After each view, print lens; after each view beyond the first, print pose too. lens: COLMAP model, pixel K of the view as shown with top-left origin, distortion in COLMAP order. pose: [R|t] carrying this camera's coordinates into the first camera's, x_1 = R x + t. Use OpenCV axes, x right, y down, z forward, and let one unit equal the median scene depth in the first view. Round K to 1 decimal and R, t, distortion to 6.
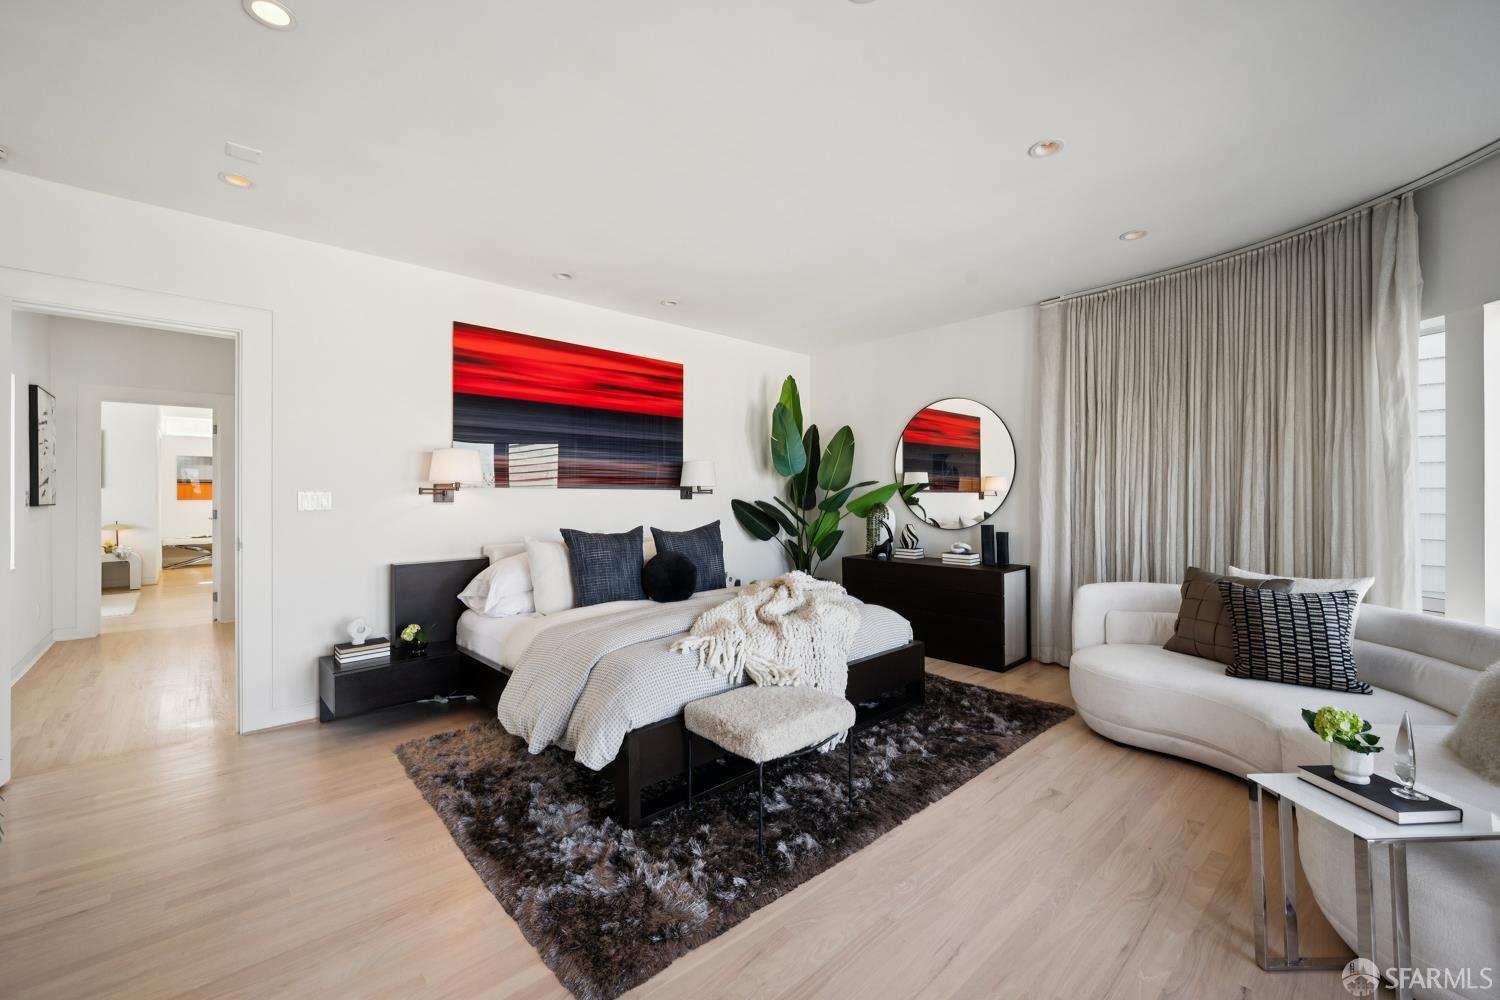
lens RADIAL K [[610.8, 0, 752.1], [0, 610.8, 488.5], [0, 0, 1]] dist [0.000857, -0.000091]
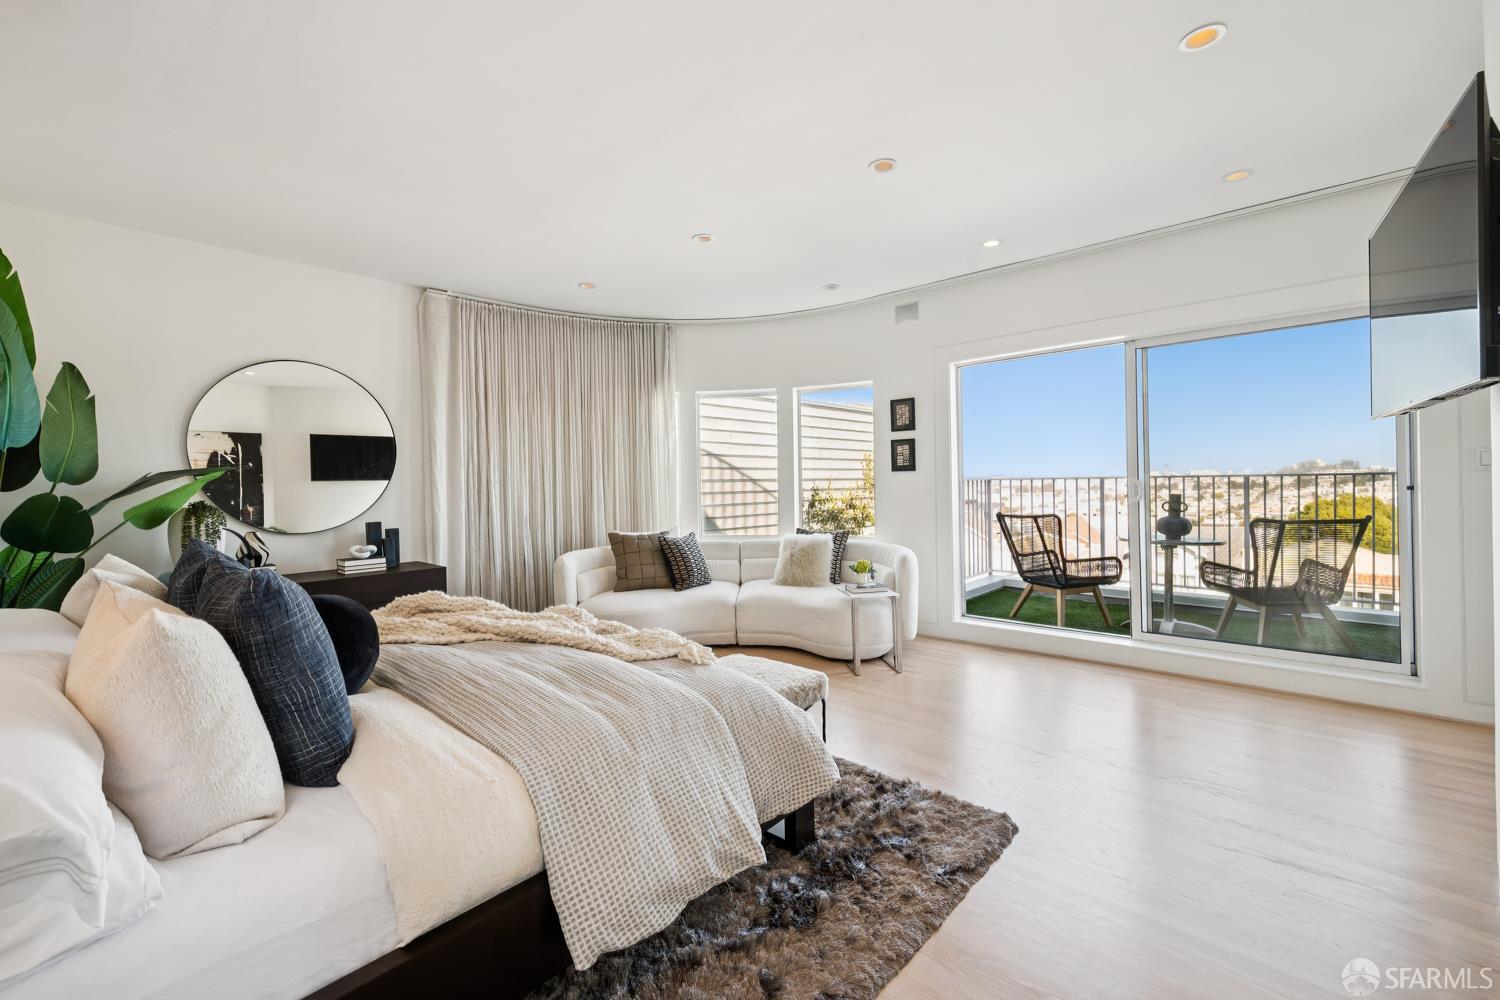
lens RADIAL K [[610.8, 0, 752.1], [0, 610.8, 488.5], [0, 0, 1]] dist [0.000857, -0.000091]
pose [[-0.076721, -0.005200, 0.997039, -0.624924], [0.007369, 0.999956, 0.005782, 0.014850], [-0.997025, 0.007791, -0.076679, 0.658423]]
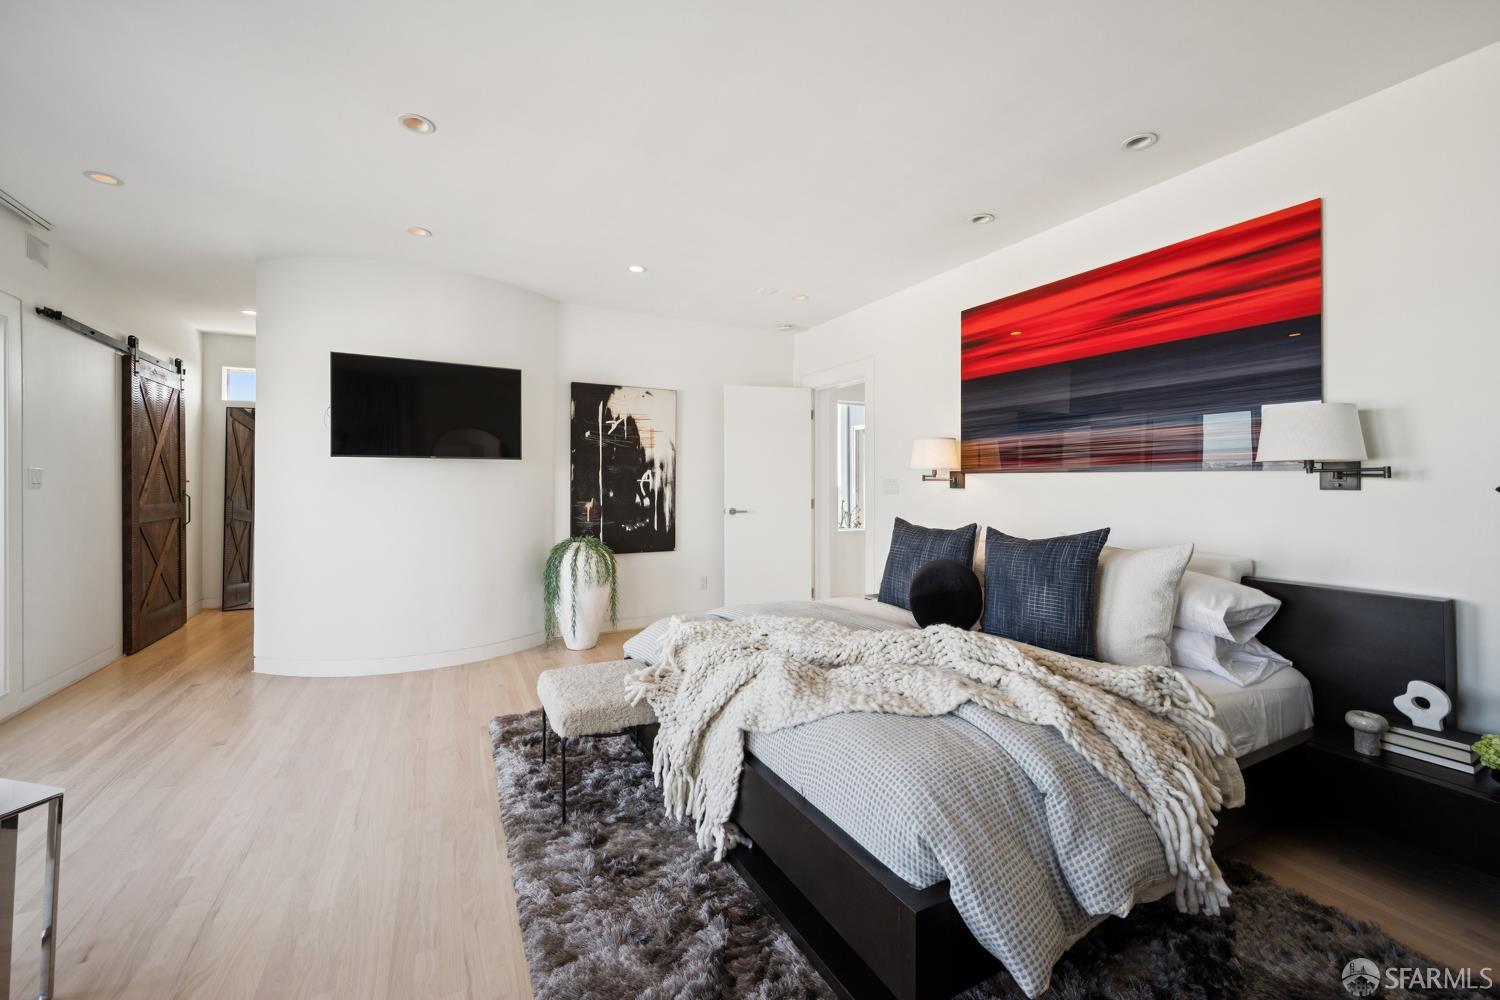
lens RADIAL K [[610.8, 0, 752.1], [0, 610.8, 488.5], [0, 0, 1]] dist [0.000857, -0.000091]
pose [[-0.267529, 0.009284, -0.963505, 0.590491], [0.011921, 0.999909, 0.006325, 0.011313], [0.963476, -0.009794, -0.267616, 0.934552]]
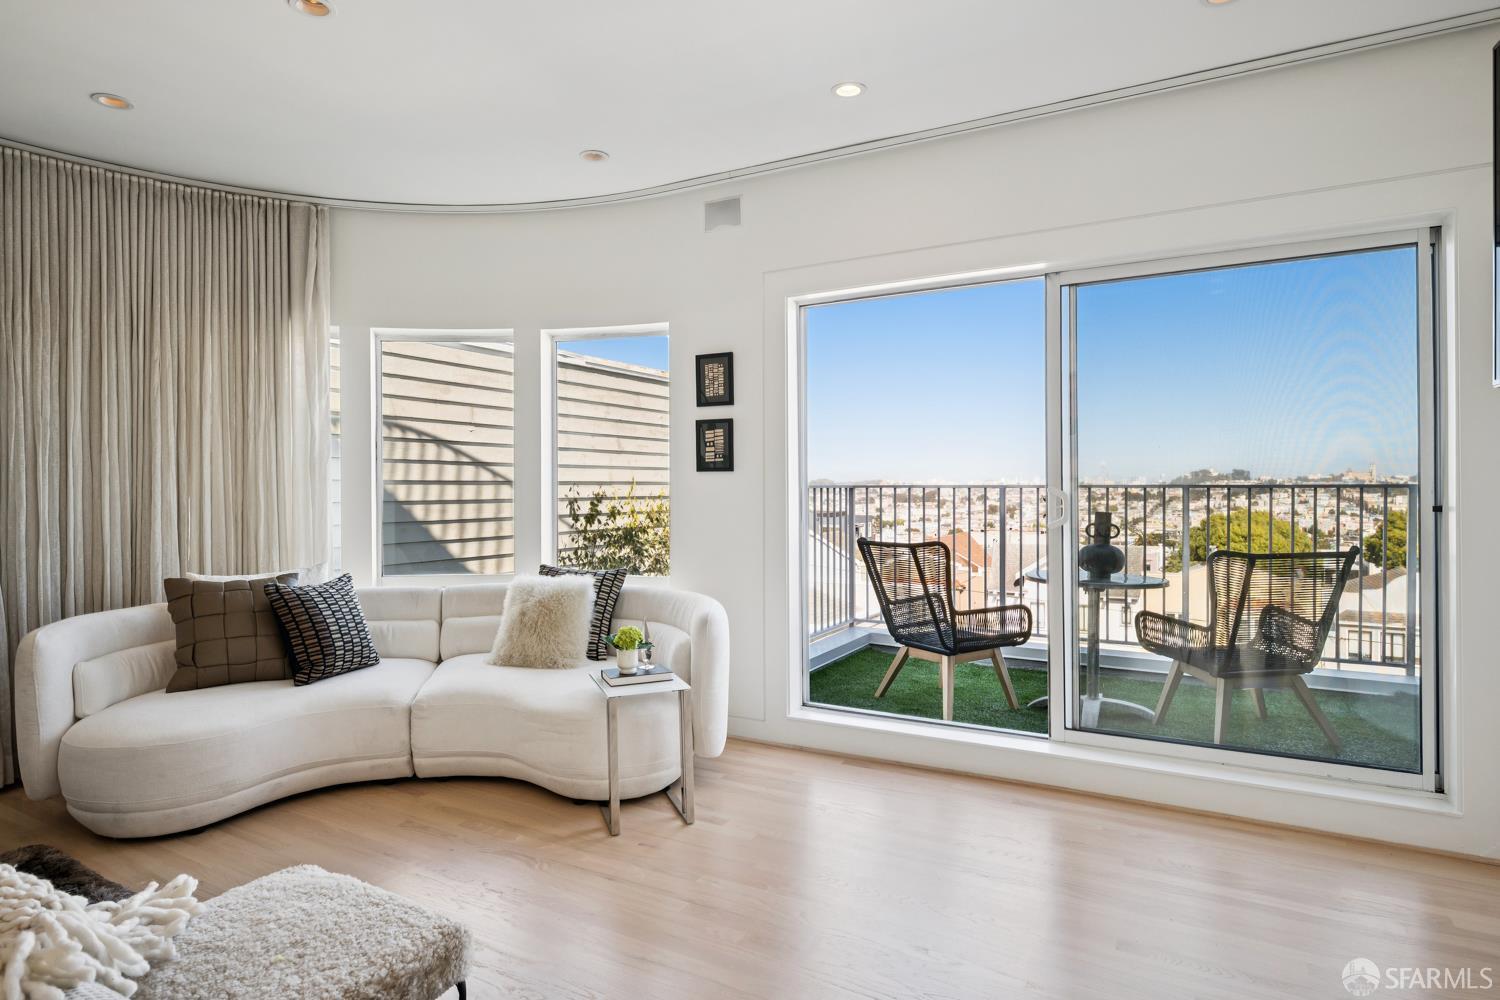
lens RADIAL K [[809.7, 0, 745.0], [0, 809.7, 493.9], [0, 0, 1]] dist [-0.003588, 0.000912]
pose [[-0.299455, -0.006158, 0.954091, -0.385273], [-0.005192, 0.999975, 0.004824, 0.011900], [-0.954096, -0.003509, -0.299480, 0.522306]]
